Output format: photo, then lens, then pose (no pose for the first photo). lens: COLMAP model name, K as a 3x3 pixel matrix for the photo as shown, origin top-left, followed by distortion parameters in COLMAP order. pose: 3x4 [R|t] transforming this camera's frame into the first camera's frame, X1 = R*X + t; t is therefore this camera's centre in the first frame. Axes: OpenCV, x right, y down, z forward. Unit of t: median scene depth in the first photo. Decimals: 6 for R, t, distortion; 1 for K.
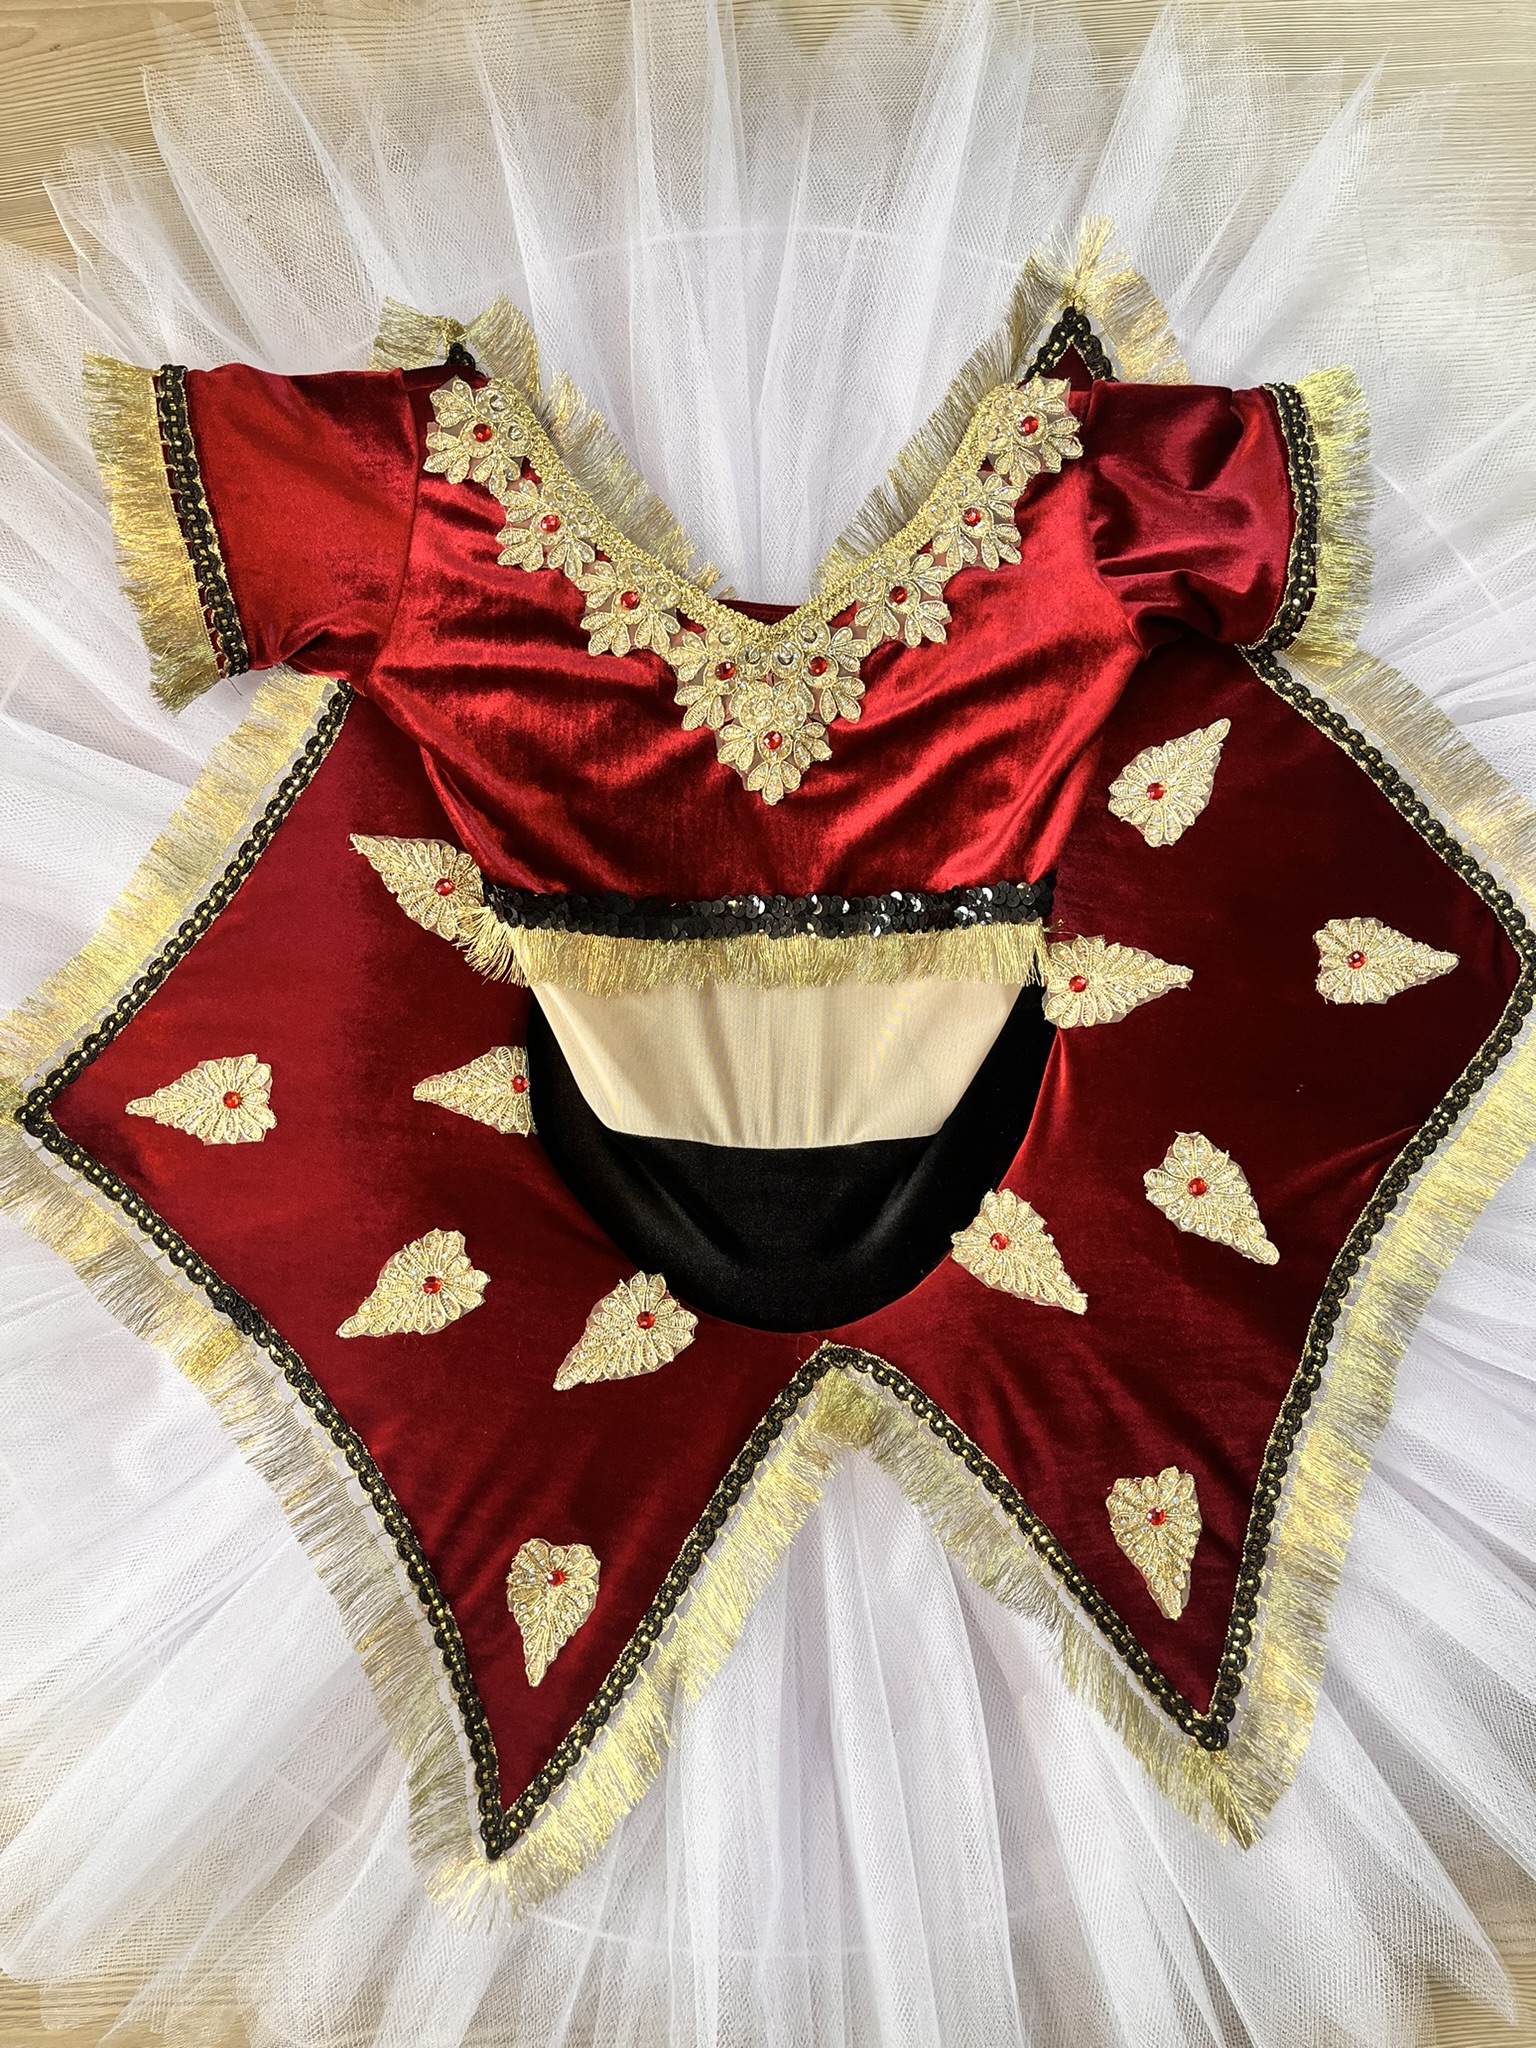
lens RADIAL K [[1545.4, 0, 766.7], [0, 1545.4, 1035.9], [0, 0, 1]] dist [-0.025125, -0.006065]
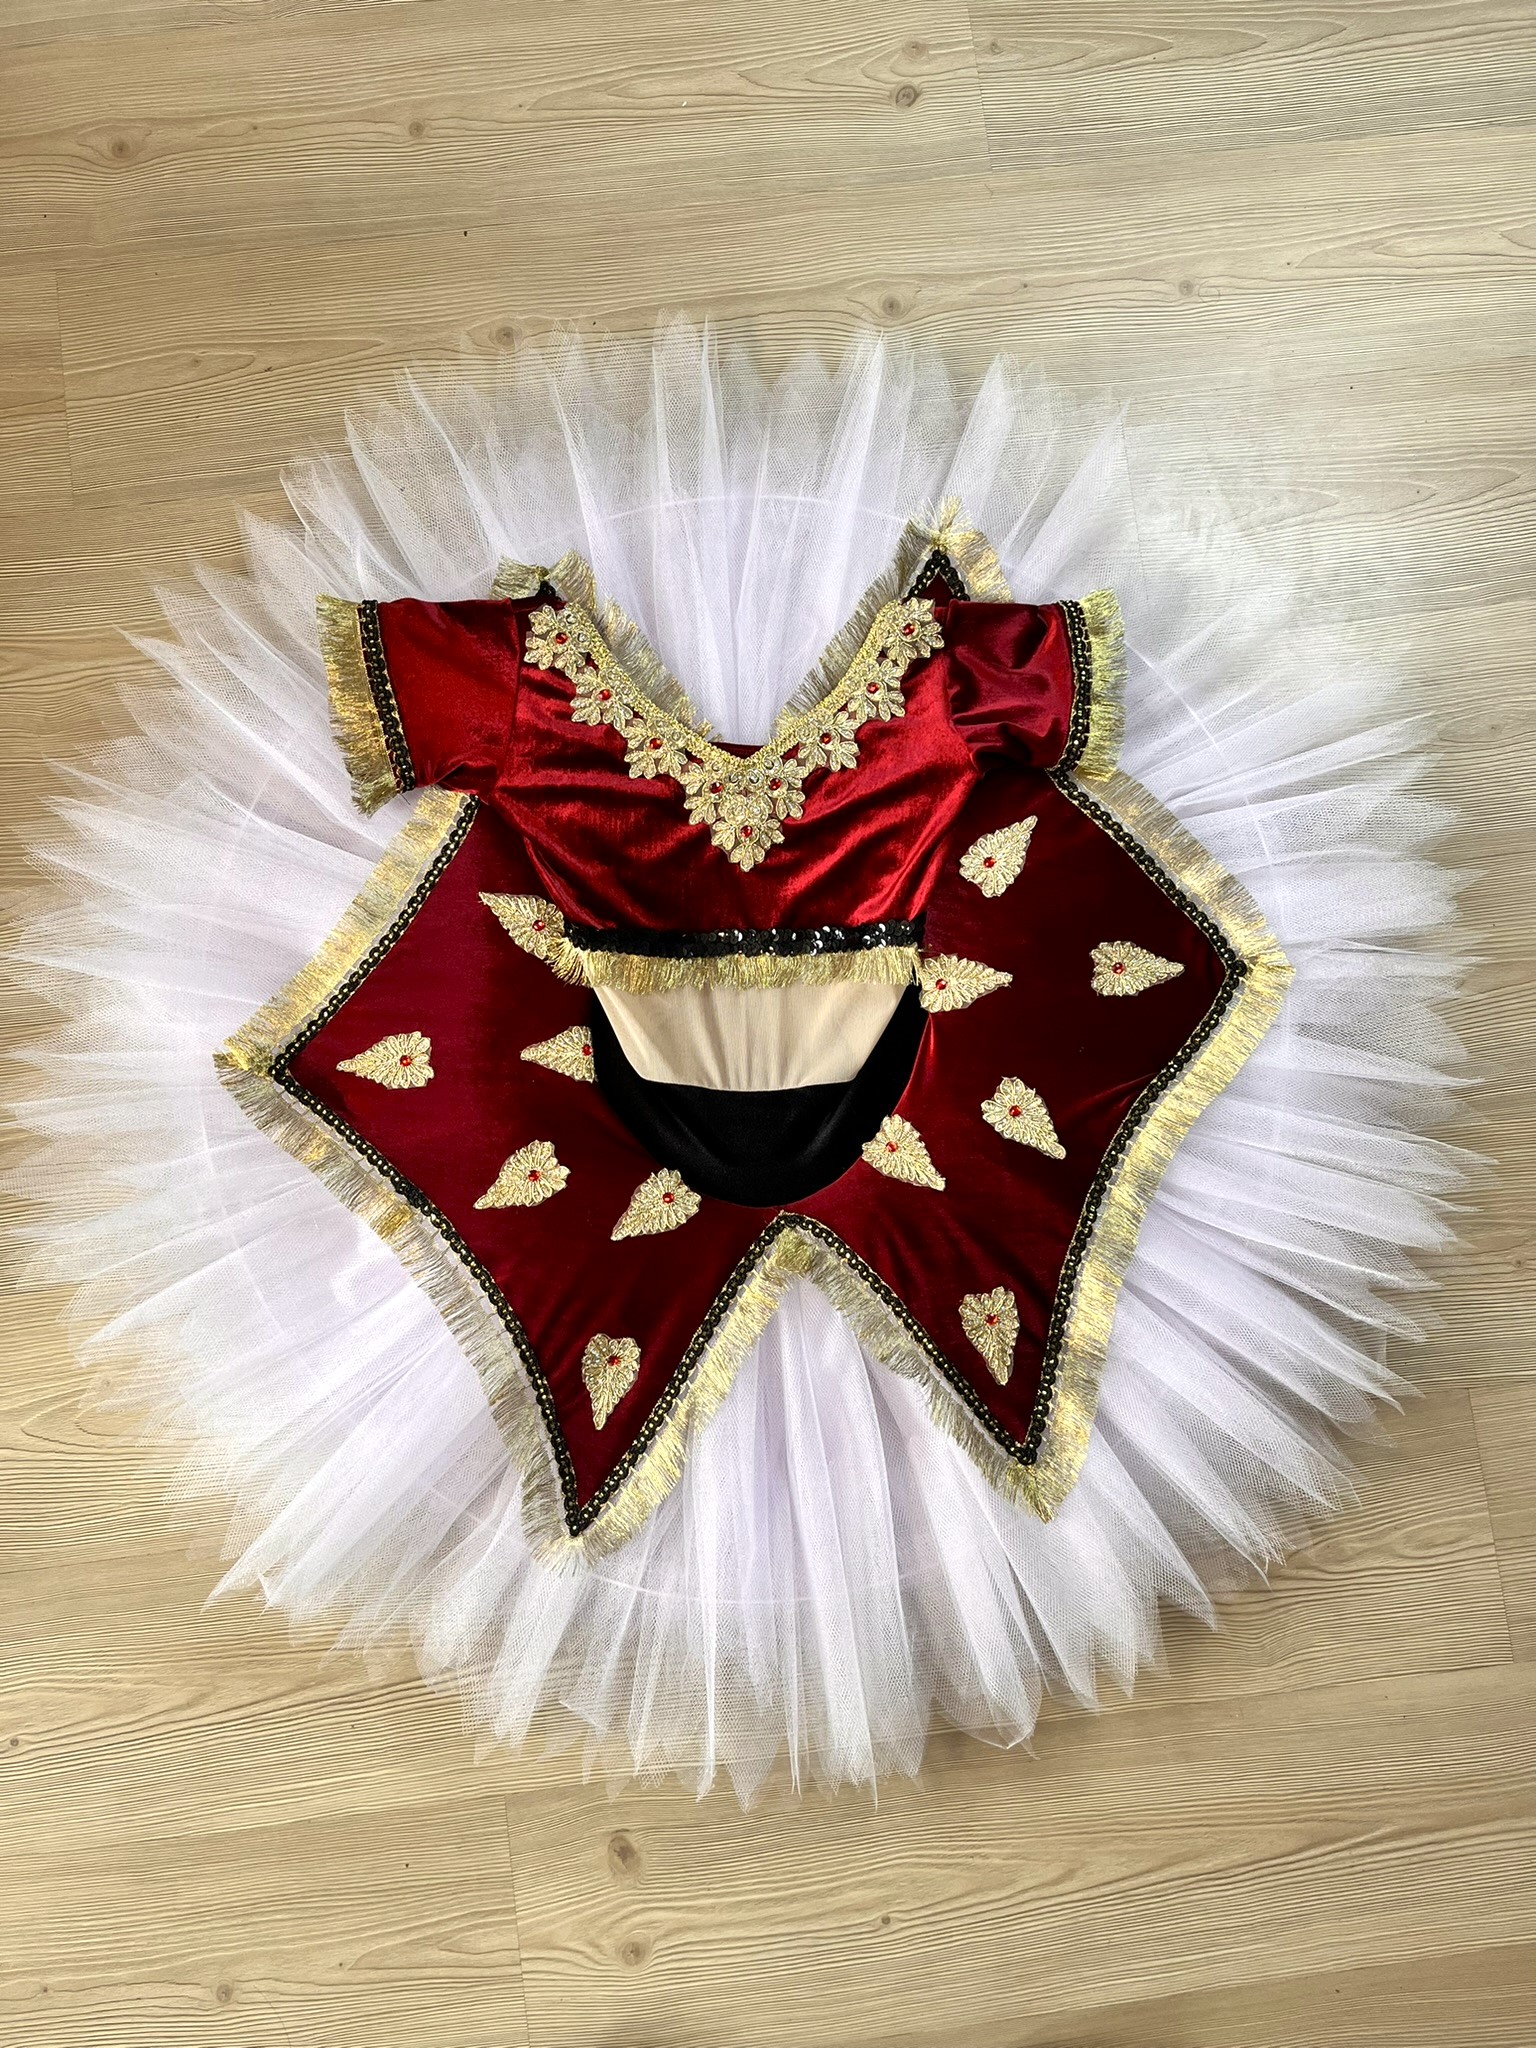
lens RADIAL K [[1545.4, 0, 773.6], [0, 1545.4, 1022.4], [0, 0, 1]] dist [-0.025125, -0.006065]
pose [[0.999924, -0.006305, 0.010572, 0.013900], [0.006560, 0.999683, -0.024296, 0.042675], [-0.010415, 0.024364, 0.999649, -0.580302]]
